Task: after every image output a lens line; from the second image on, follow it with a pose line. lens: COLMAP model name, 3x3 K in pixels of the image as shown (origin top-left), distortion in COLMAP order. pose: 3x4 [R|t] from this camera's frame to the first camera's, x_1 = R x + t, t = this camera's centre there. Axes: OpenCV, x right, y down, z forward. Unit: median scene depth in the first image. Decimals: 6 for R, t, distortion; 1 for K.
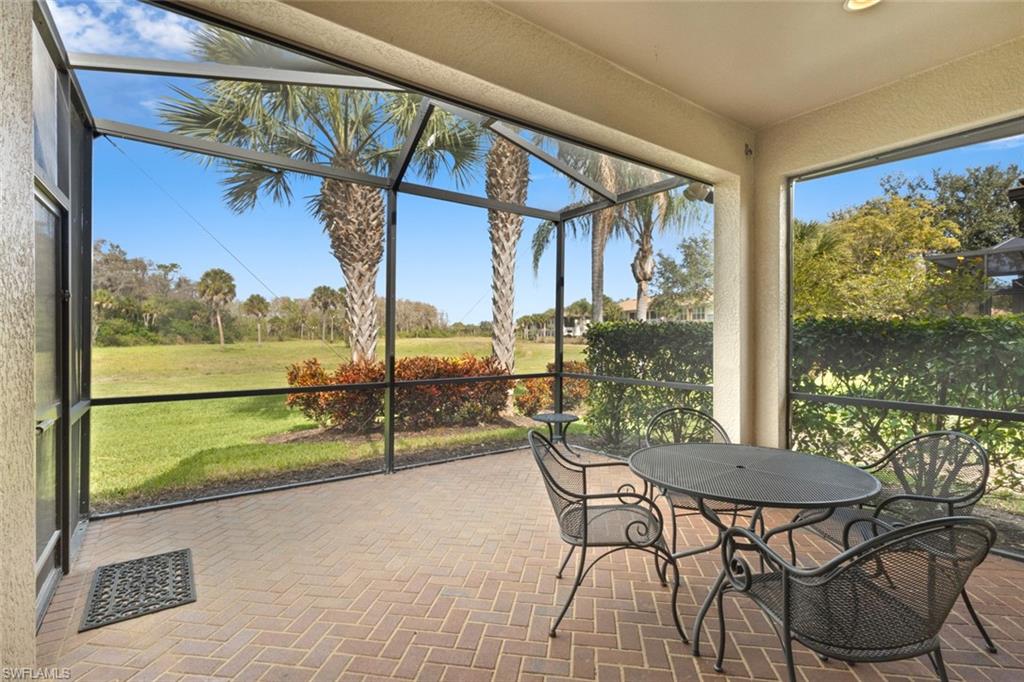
lens RADIAL K [[473.0, 0, 527.2], [0, 473.0, 339.6], [0, 0, 1]] dist [0.003846, 0.002097]
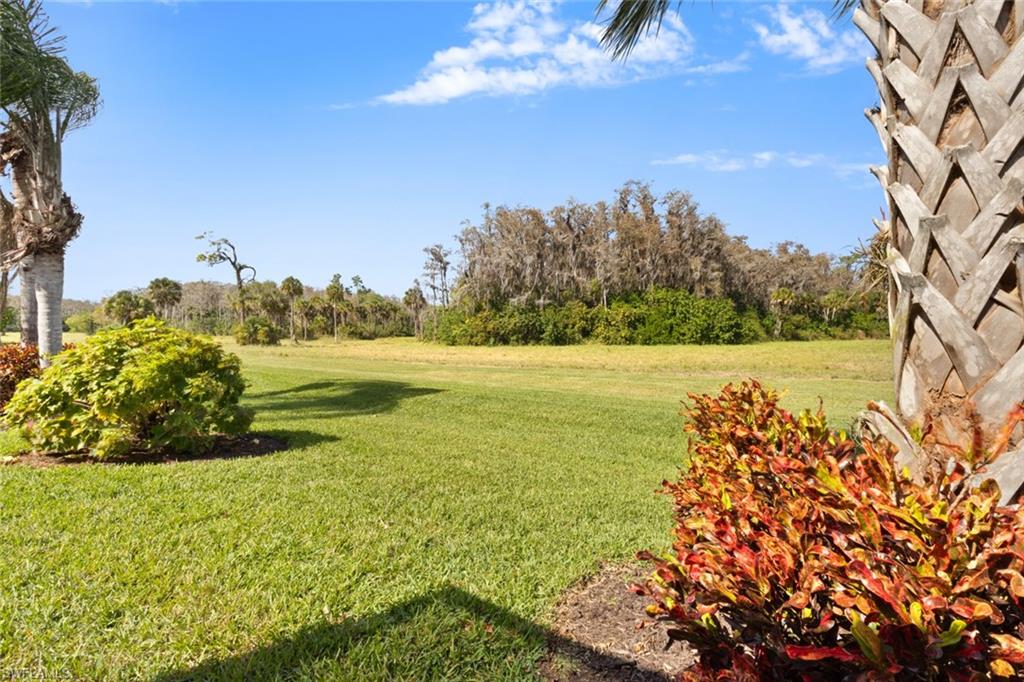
lens RADIAL K [[473.0, 0, 522.9], [0, 473.0, 338.7], [0, 0, 1]] dist [0.003846, 0.002097]
pose [[0.284335, 0.008547, -0.958687, -0.188554], [-0.001201, 0.999963, 0.008559, 0.009951], [0.958724, -0.001282, 0.284334, 0.676836]]
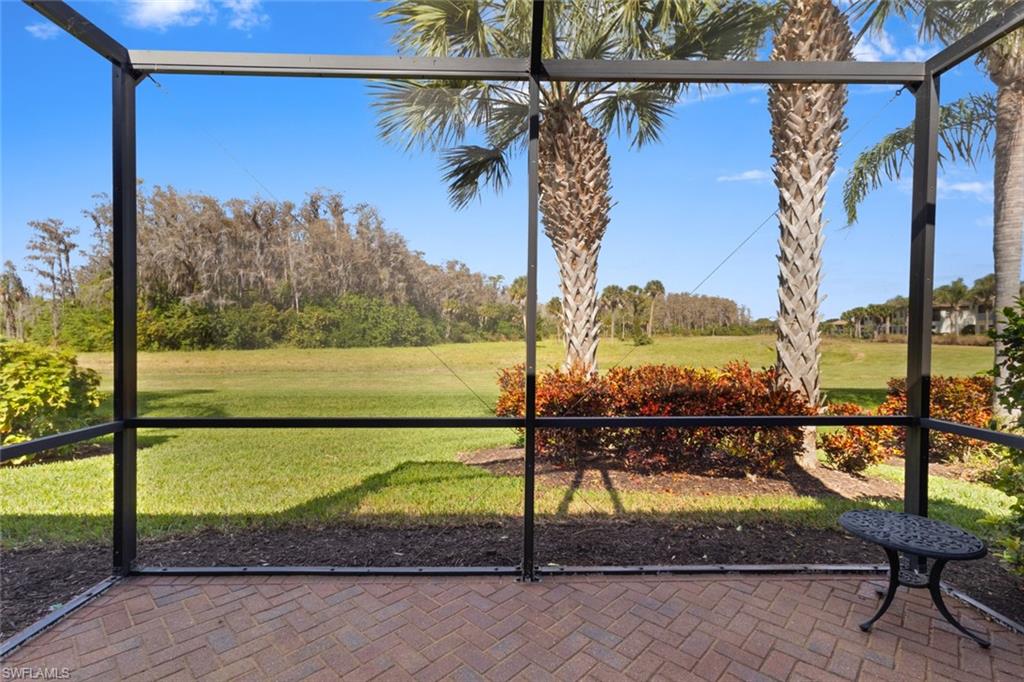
lens RADIAL K [[473.0, 0, 514.1], [0, 473.0, 341.9], [0, 0, 1]] dist [0.003846, 0.002097]
pose [[0.807836, 0.007569, -0.589359, 0.015216], [-0.002109, 0.999948, 0.009951, -0.004039], [0.589404, -0.006795, 0.807810, 0.279481]]
